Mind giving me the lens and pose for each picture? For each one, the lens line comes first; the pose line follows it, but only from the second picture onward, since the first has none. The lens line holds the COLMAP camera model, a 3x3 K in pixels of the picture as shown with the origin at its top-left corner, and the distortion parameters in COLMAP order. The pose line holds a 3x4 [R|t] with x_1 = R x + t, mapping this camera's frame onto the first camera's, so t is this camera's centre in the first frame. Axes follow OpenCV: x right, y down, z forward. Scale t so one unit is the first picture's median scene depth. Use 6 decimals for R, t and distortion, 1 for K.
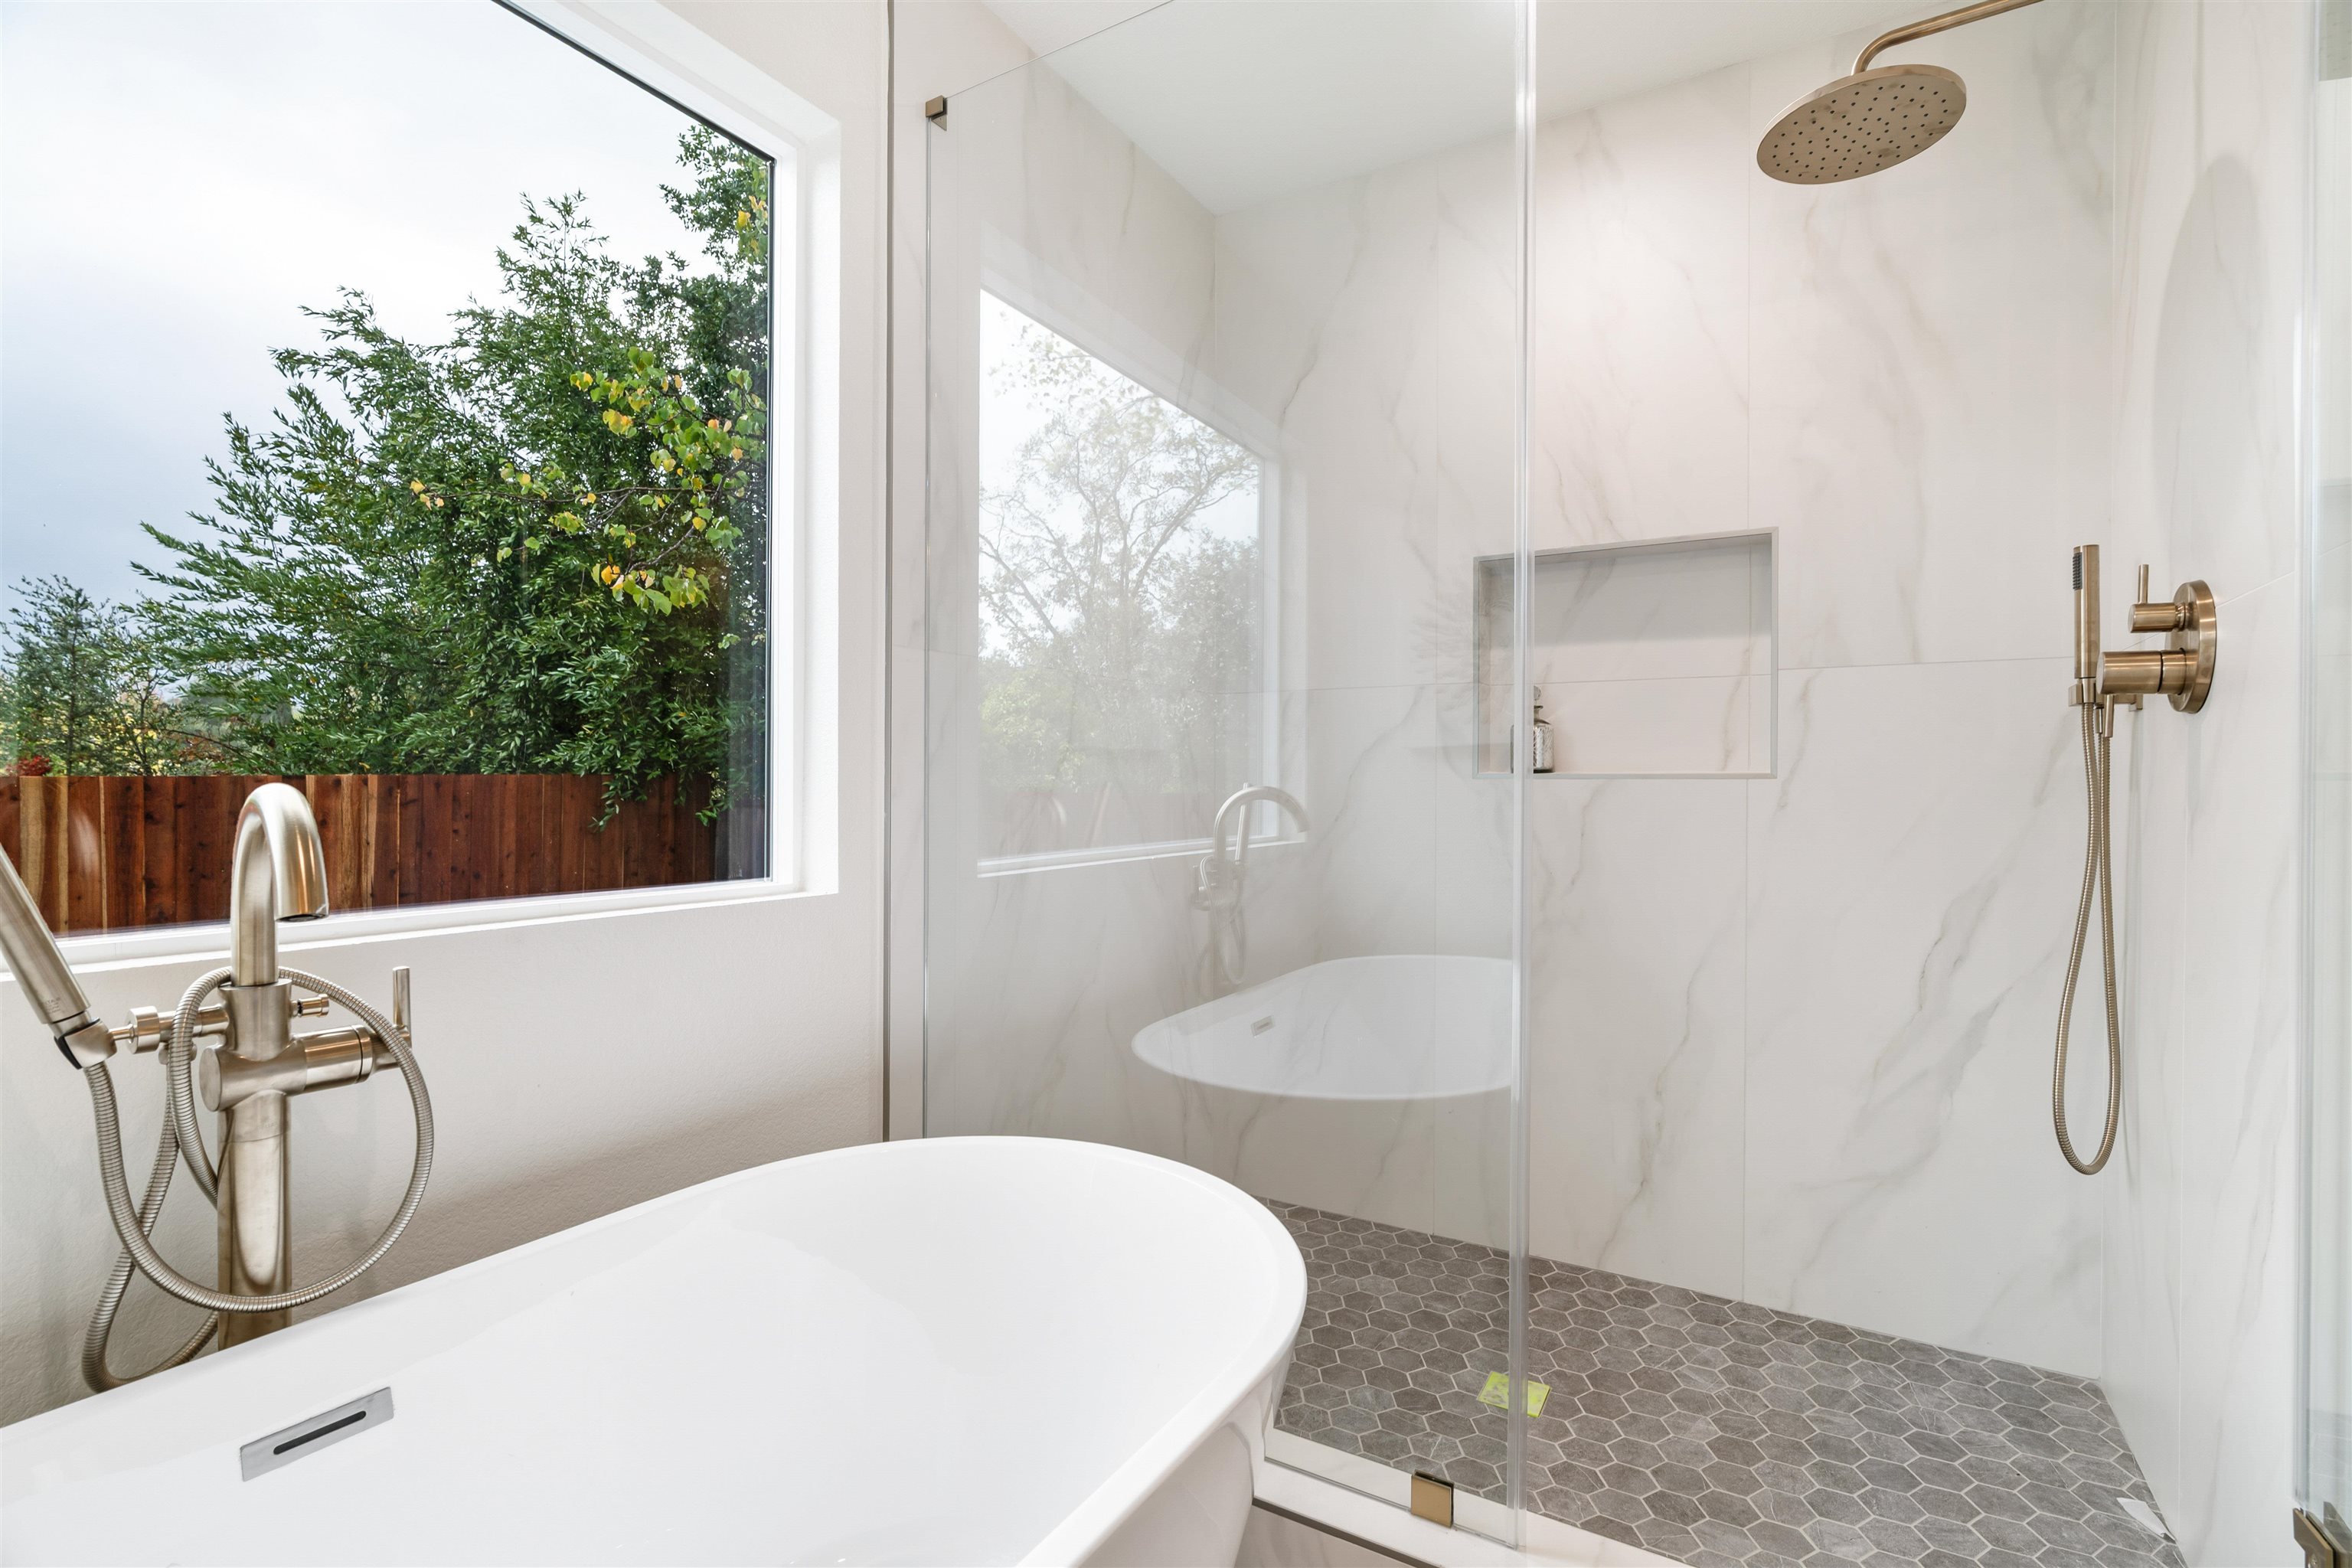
lens RADIAL K [[1050.2, 0, 1188.8], [0, 1050.2, 782.9], [0, 0, 1]] dist [-0.008044, 0.000902]
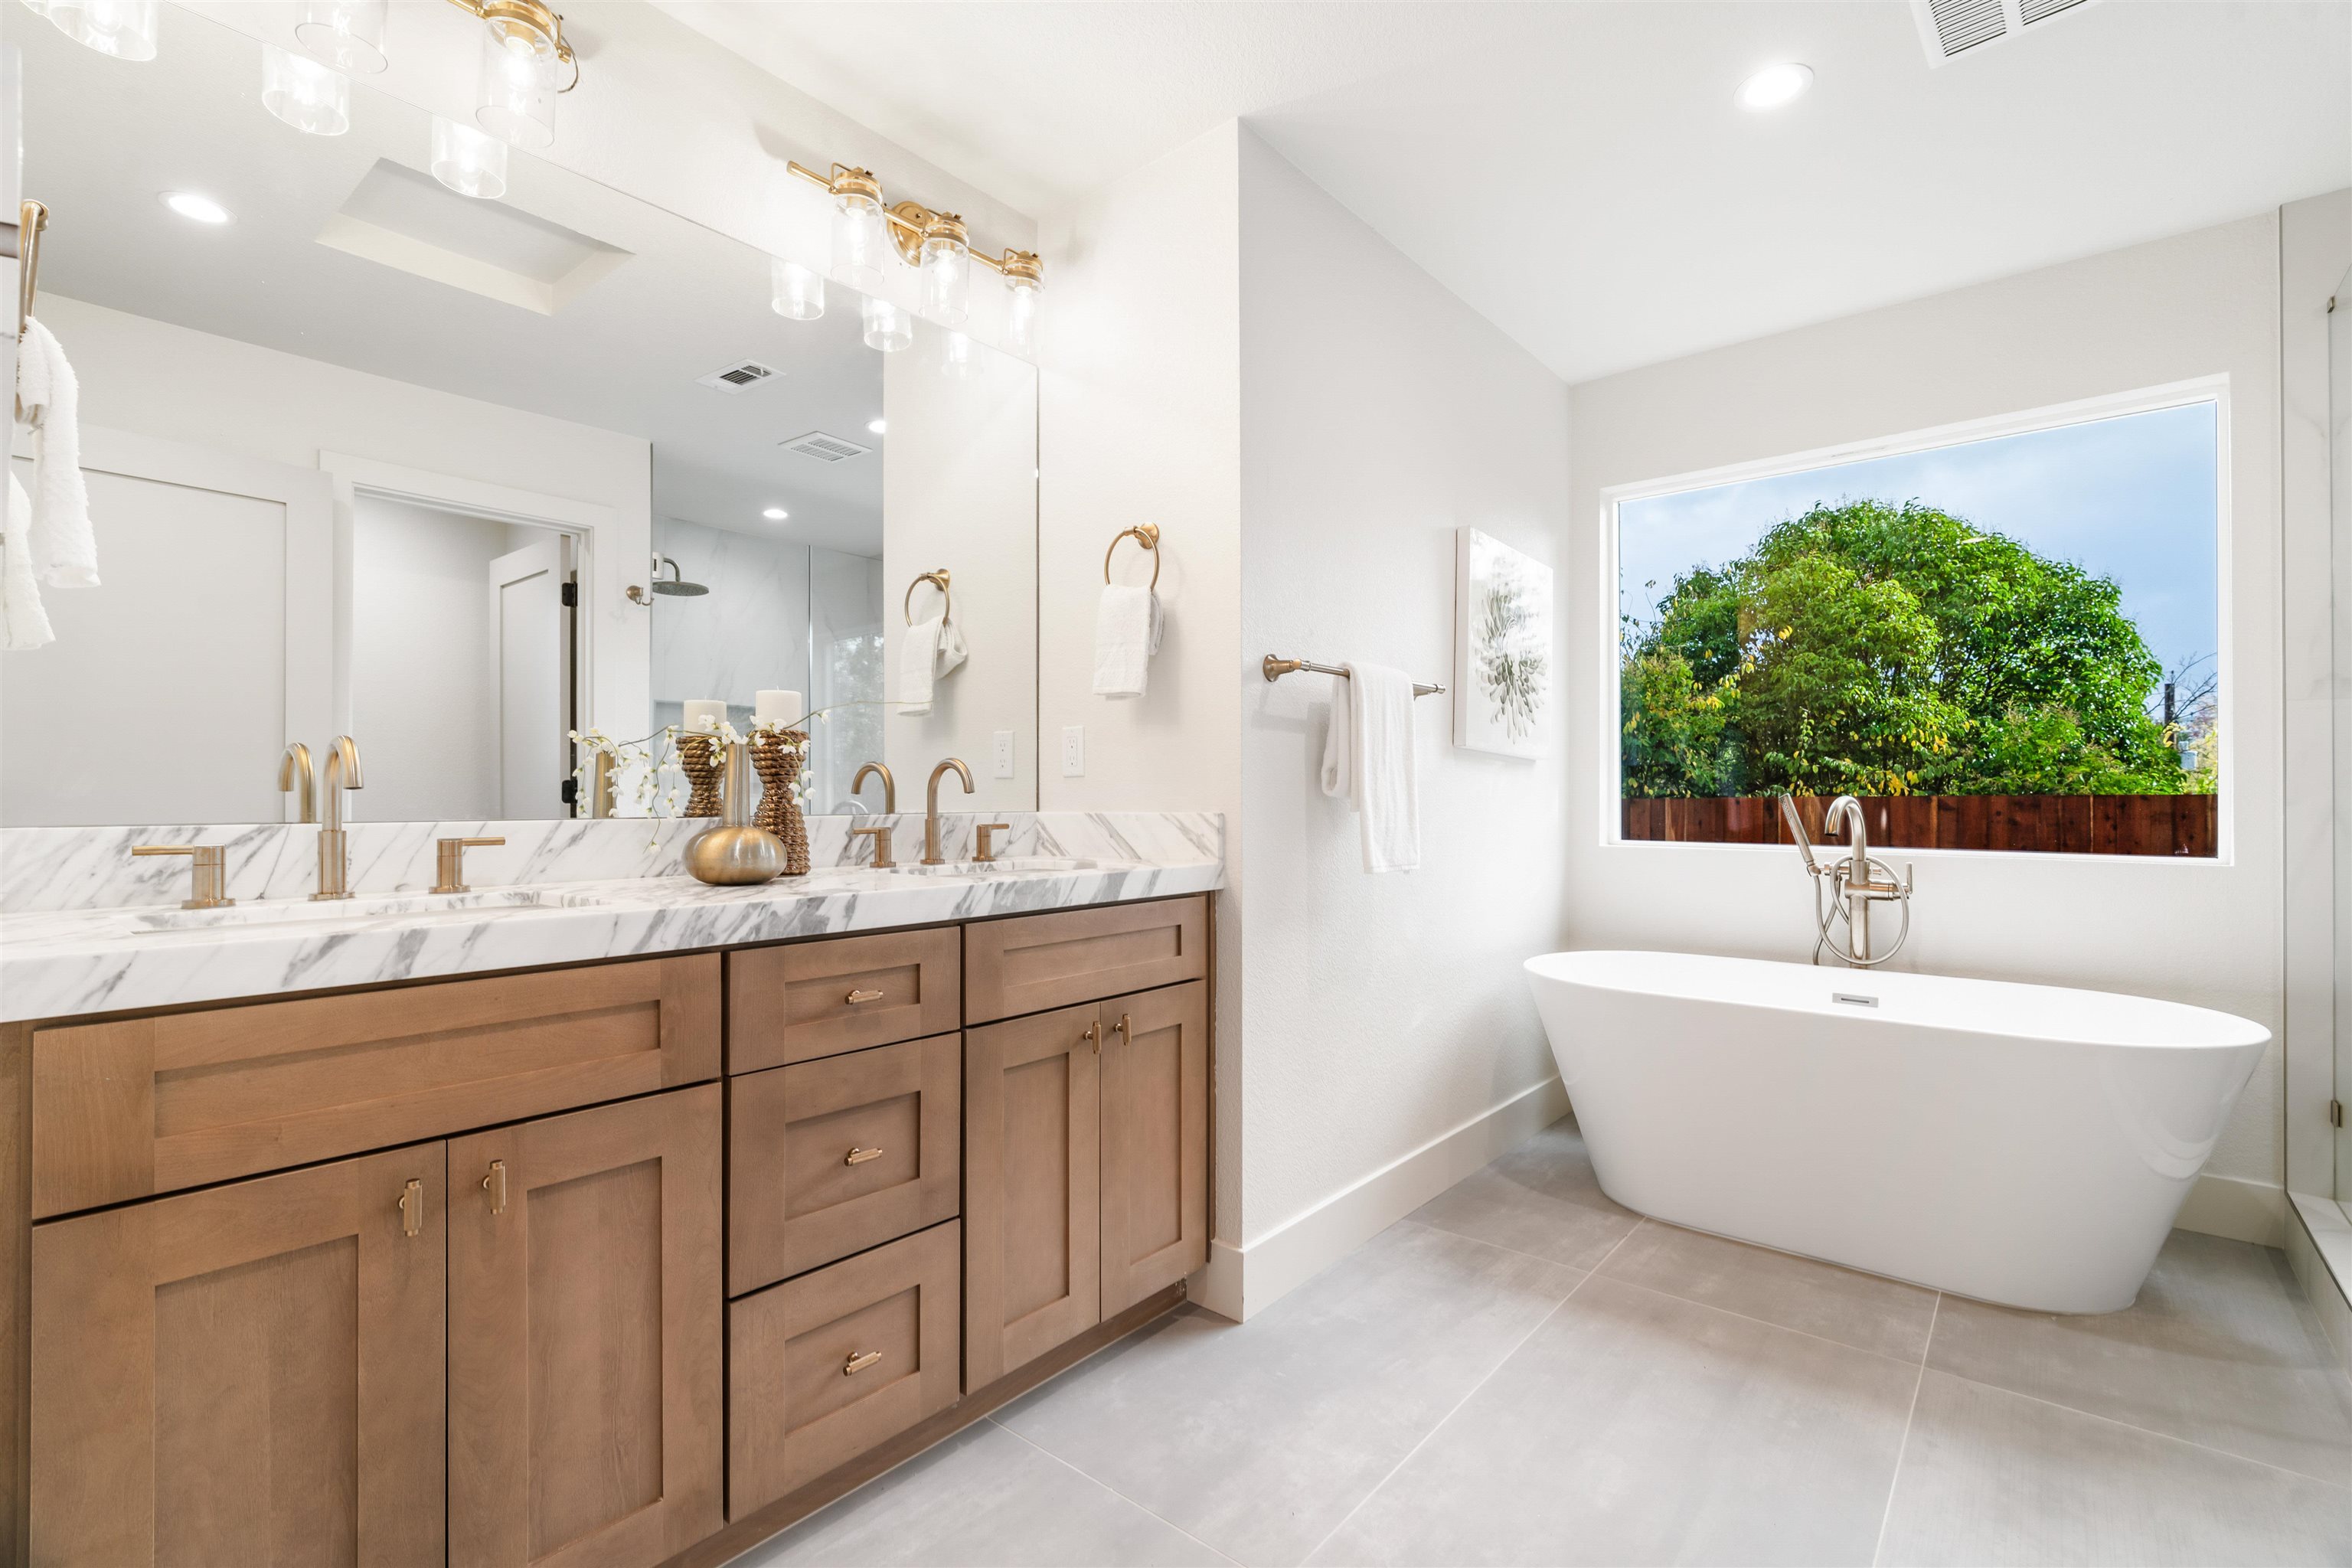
lens RADIAL K [[1050.2, 0, 1173.0], [0, 1050.2, 794.1], [0, 0, 1]] dist [-0.008044, 0.000902]
pose [[-0.167037, -0.005911, -0.985933, 2.568152], [-0.000138, 0.999982, -0.005971, 0.012500], [0.985951, -0.000861, -0.167035, -0.502357]]
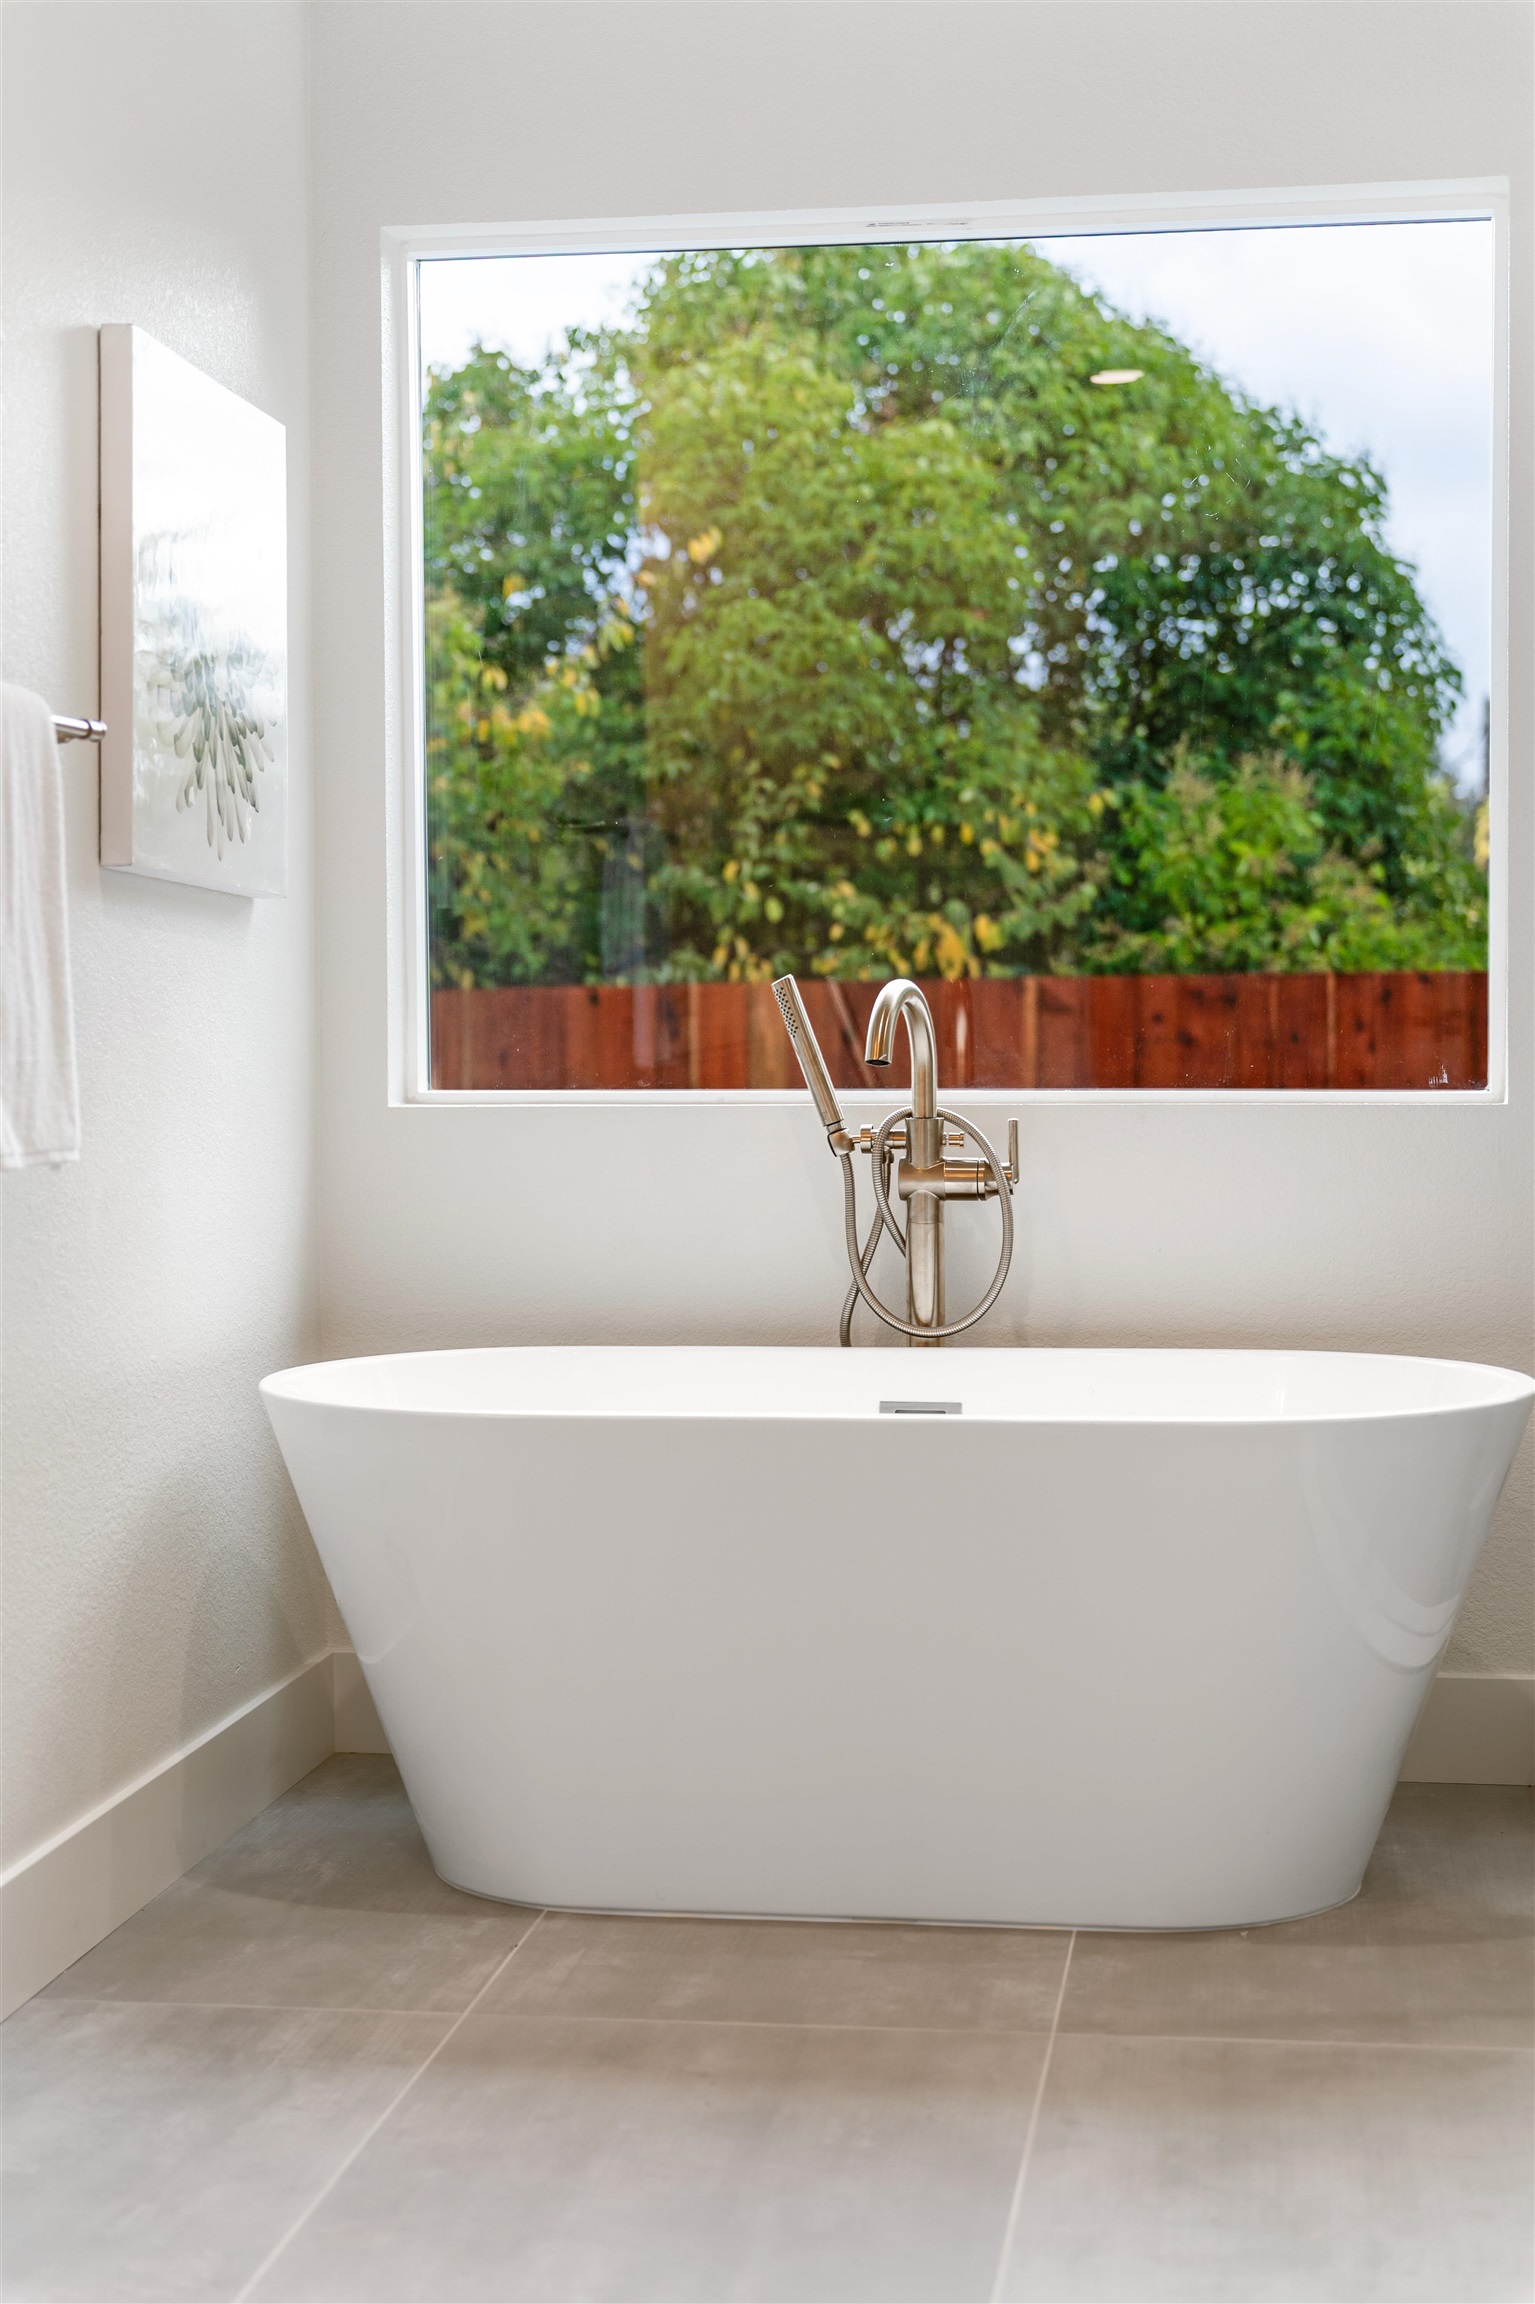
lens RADIAL K [[3412.5, 0, 759.5], [0, 3412.5, 1153.6], [0, 0, 1]] dist [-0.033481, 0.000000]
pose [[0.375011, 0.039595, -0.926174, 3.485827], [0.009758, 0.998863, 0.046654, 0.017586], [0.926969, -0.026533, 0.374199, -1.009668]]
